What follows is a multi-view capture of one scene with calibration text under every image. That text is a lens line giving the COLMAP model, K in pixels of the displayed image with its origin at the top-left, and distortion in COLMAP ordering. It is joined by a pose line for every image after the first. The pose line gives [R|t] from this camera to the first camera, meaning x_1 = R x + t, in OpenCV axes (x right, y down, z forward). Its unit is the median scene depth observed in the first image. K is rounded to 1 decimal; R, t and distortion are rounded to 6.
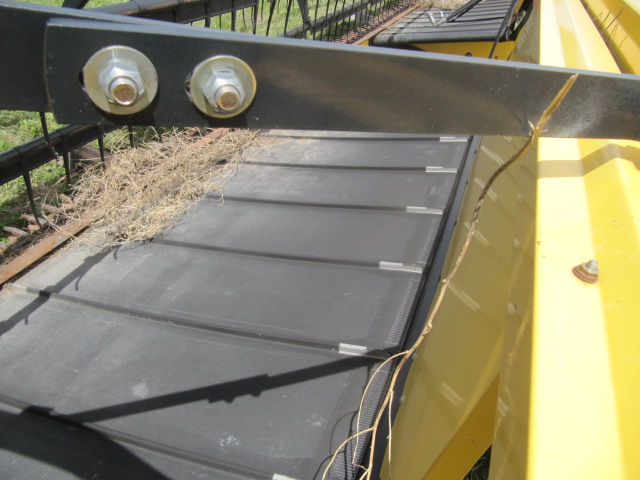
lens RADIAL K [[521.5, 0, 320.0], [0, 521.5, 240.0], [0, 0, 1]] dist [-0.005881, -0.003265]
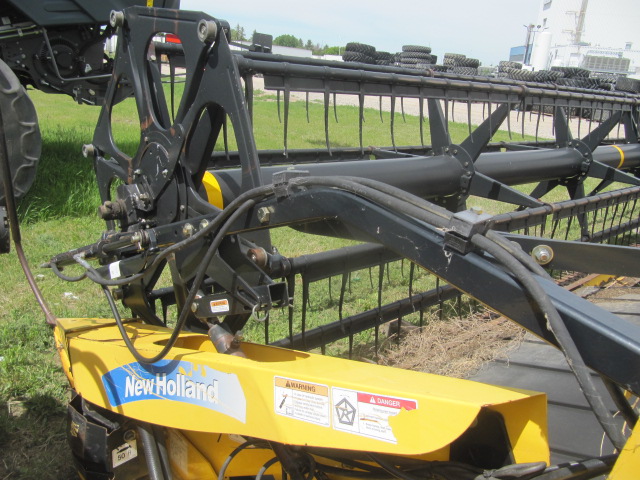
lens RADIAL K [[518.3, 0, 320.0], [0, 518.3, 240.0], [0, 0, 1]] dist [-0.079084, -0.008398]
pose [[0.872256, 0.007640, -0.488989, 0.016390], [-0.191256, 0.925575, -0.326699, 0.122565], [0.450100, 0.378488, 0.808800, -0.289526]]
